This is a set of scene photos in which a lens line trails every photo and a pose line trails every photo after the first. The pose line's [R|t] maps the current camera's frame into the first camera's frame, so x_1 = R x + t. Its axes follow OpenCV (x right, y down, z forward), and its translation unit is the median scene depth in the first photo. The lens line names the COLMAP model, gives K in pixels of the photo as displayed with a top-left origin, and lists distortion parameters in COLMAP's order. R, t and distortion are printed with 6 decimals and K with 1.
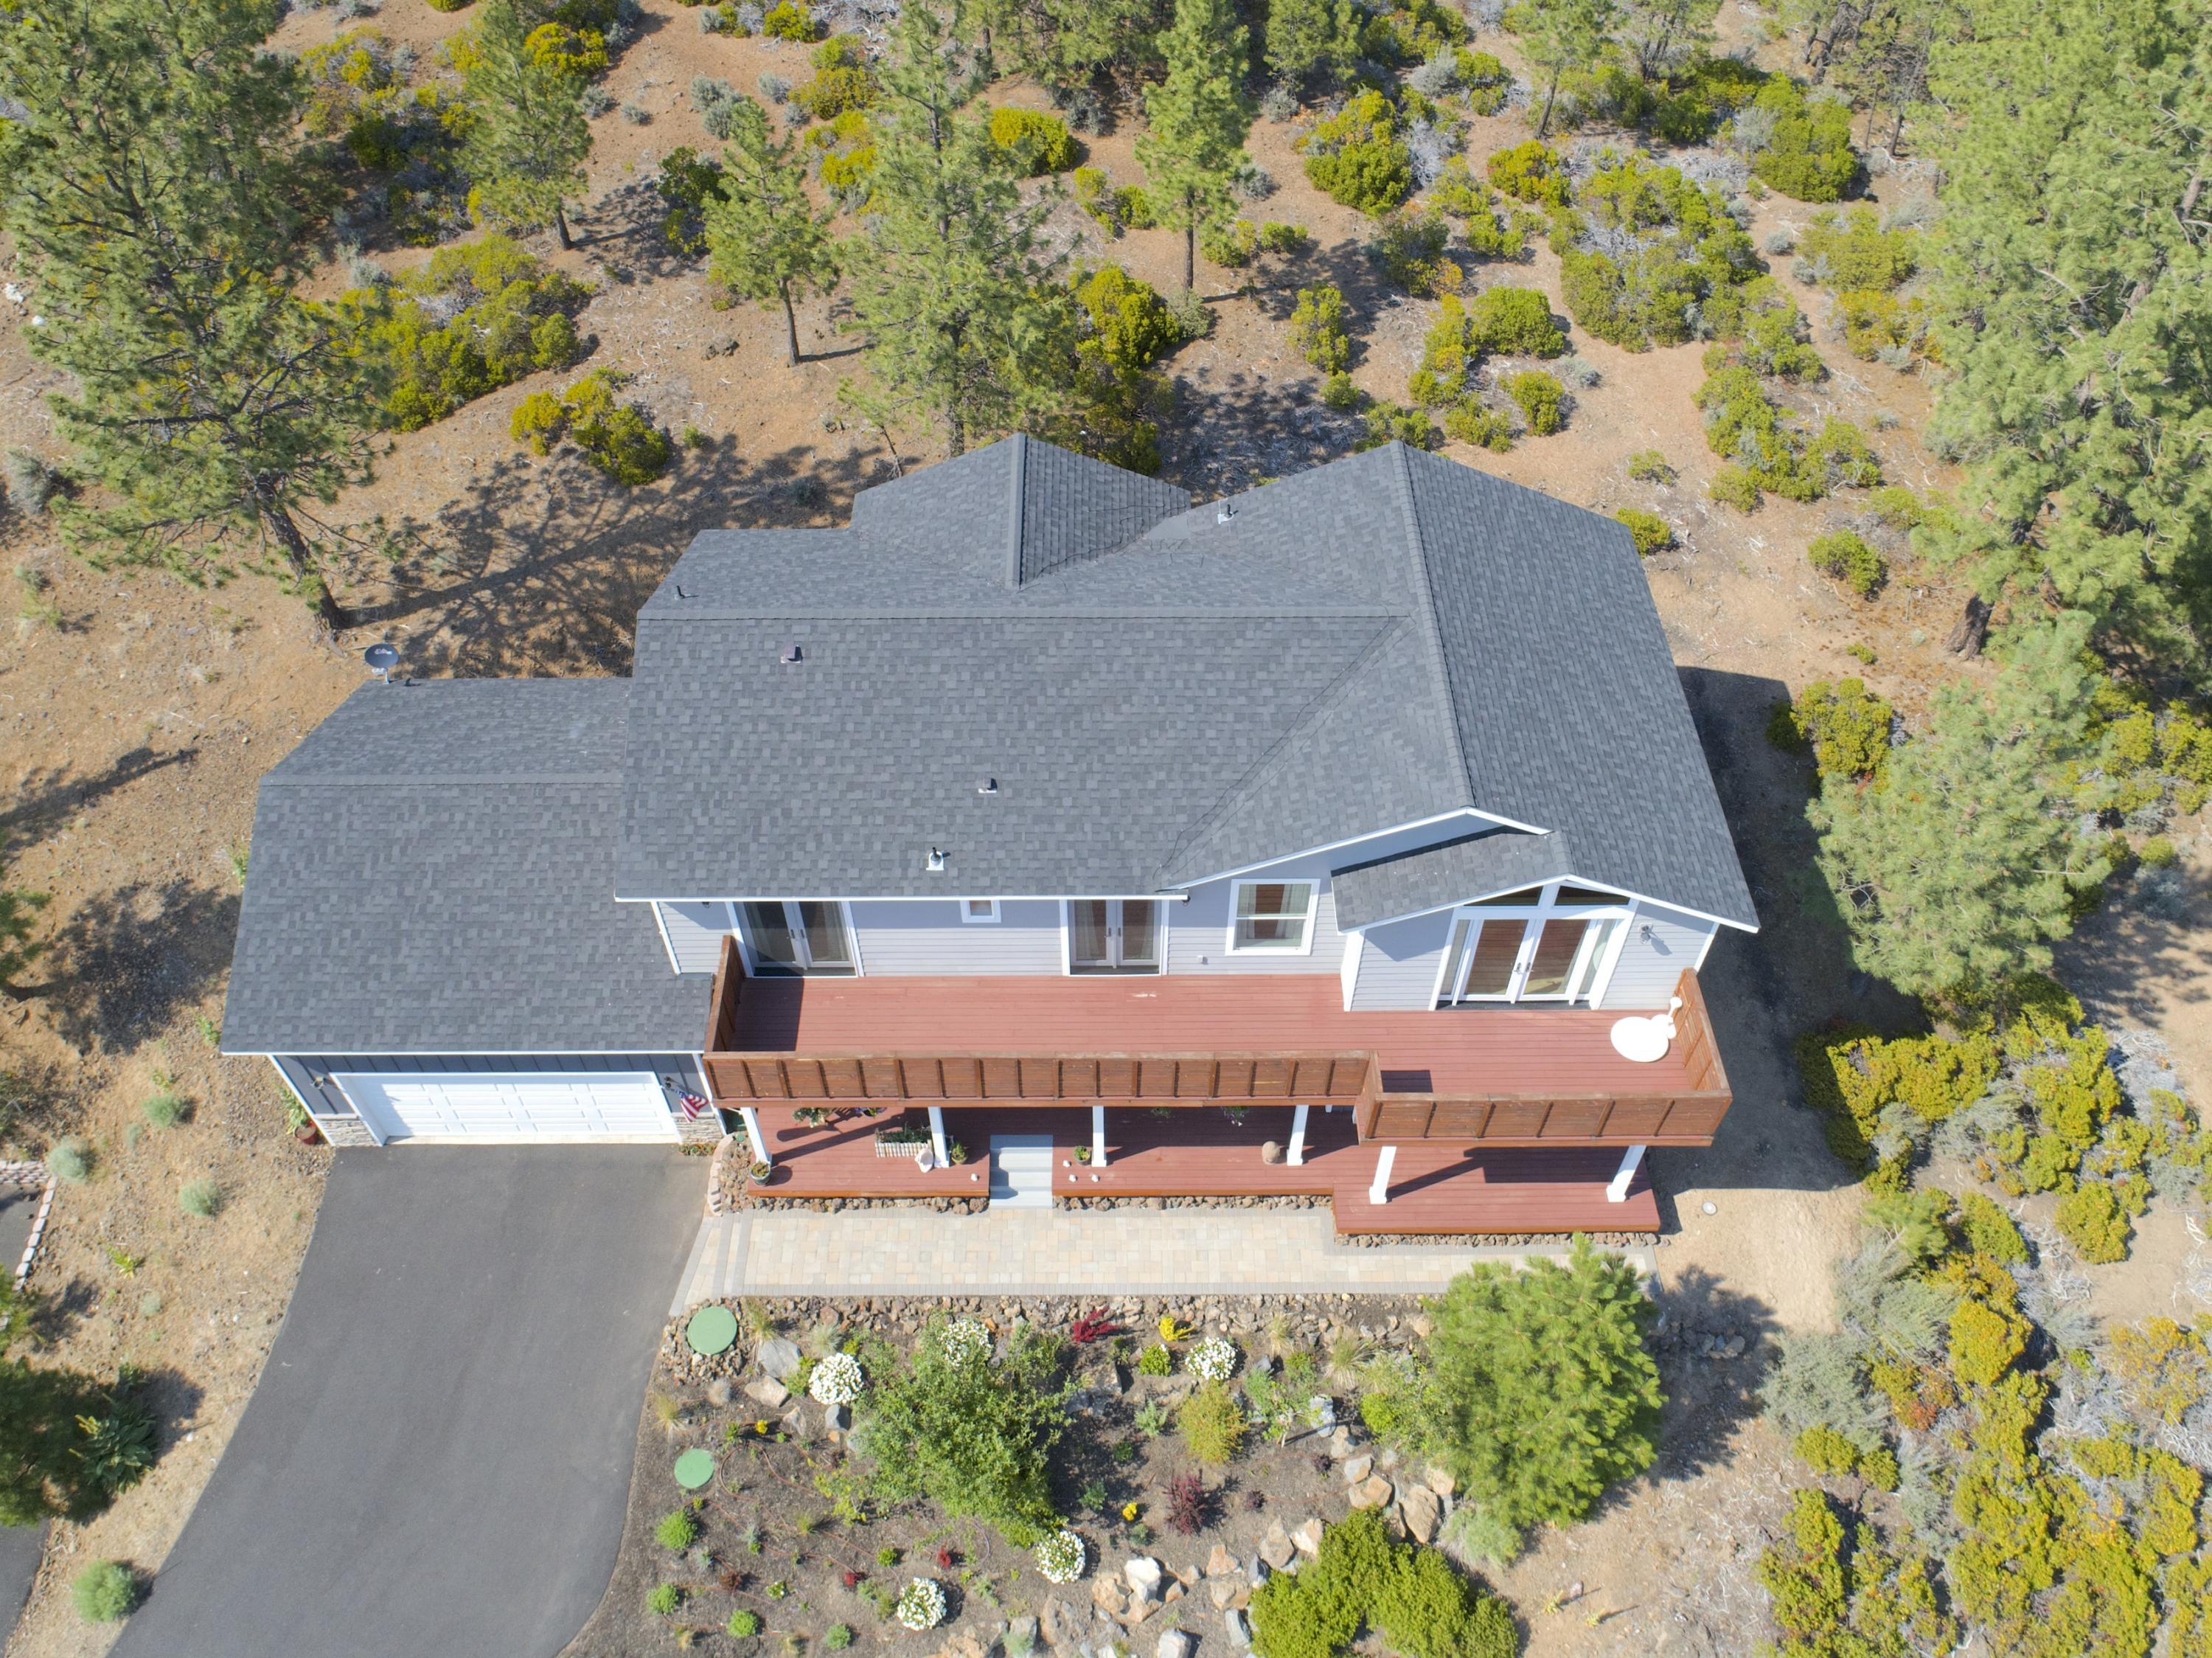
lens RADIAL K [[1665.9, 0, 1106.0], [0, 1665.9, 829.0], [0, 0, 1]] dist [-0.000090, -0.038401]
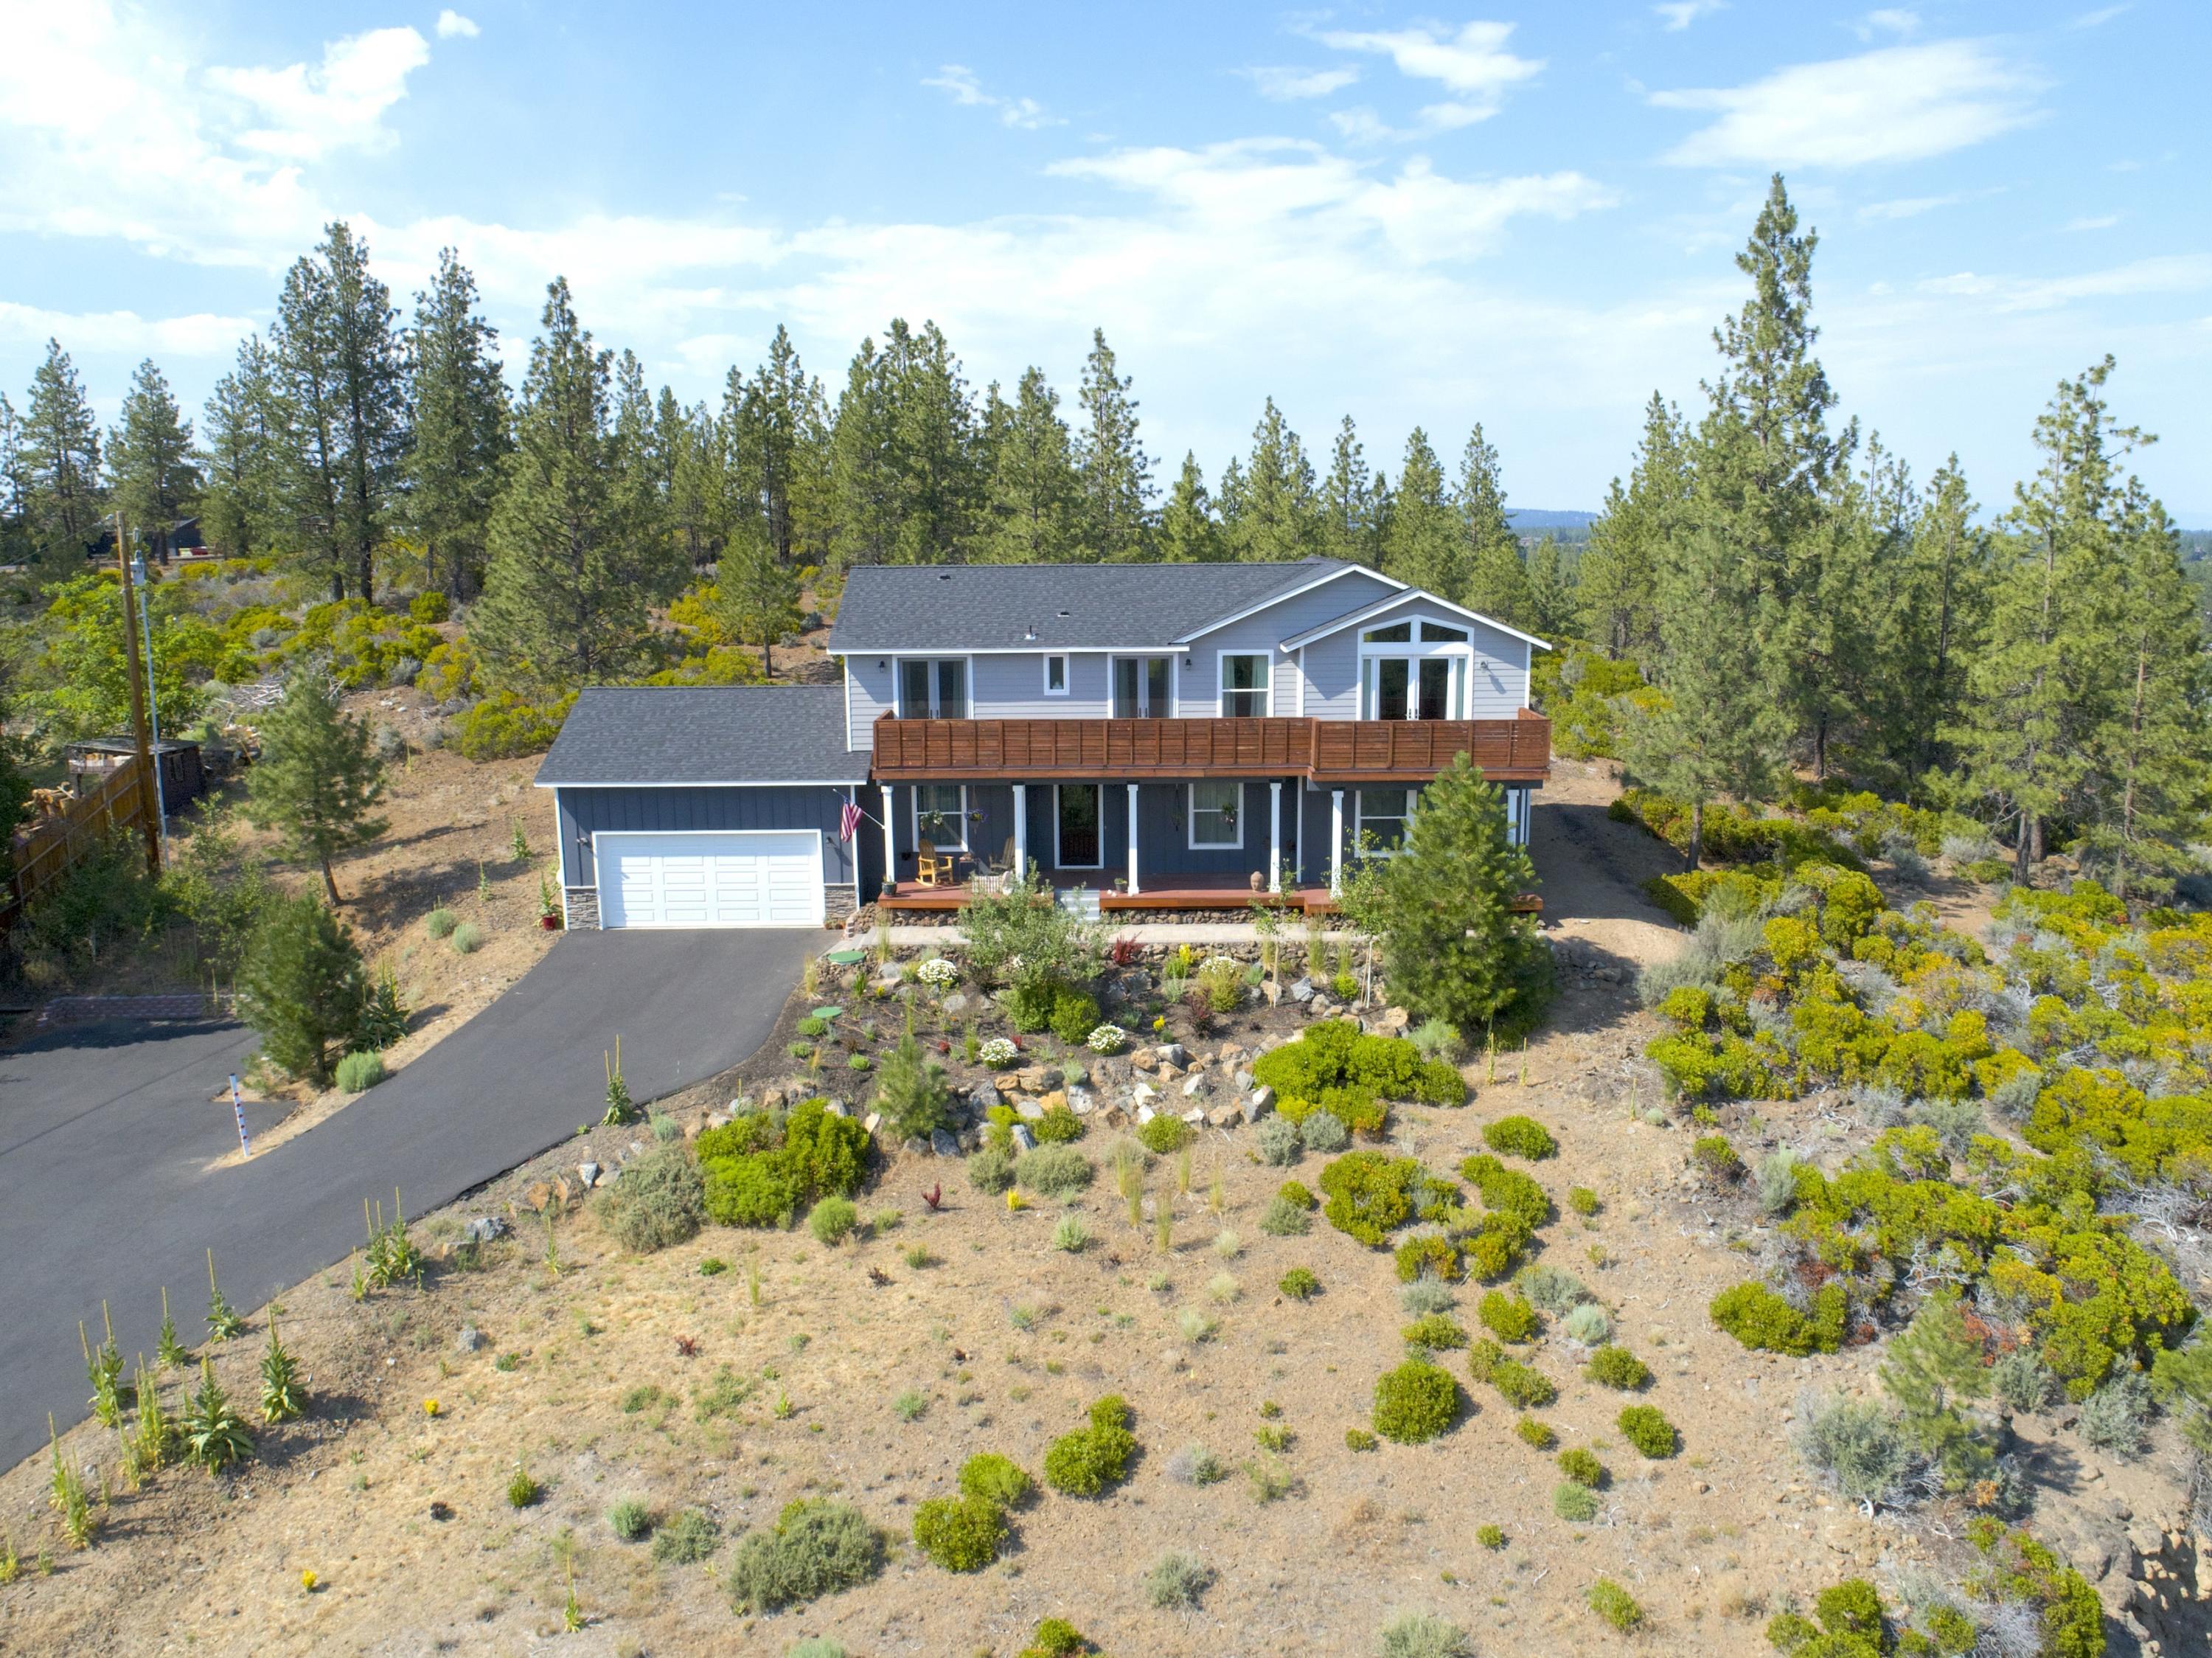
lens RADIAL K [[1665.9, 0, 1106.0], [0, 1665.9, 829.0], [0, 0, 1]] dist [-0.000090, -0.038401]
pose [[0.999906, -0.003905, -0.013177, -0.009049], [-0.005216, 0.779228, -0.626719, 1.099224], [0.012715, 0.626728, 0.779134, -0.115253]]
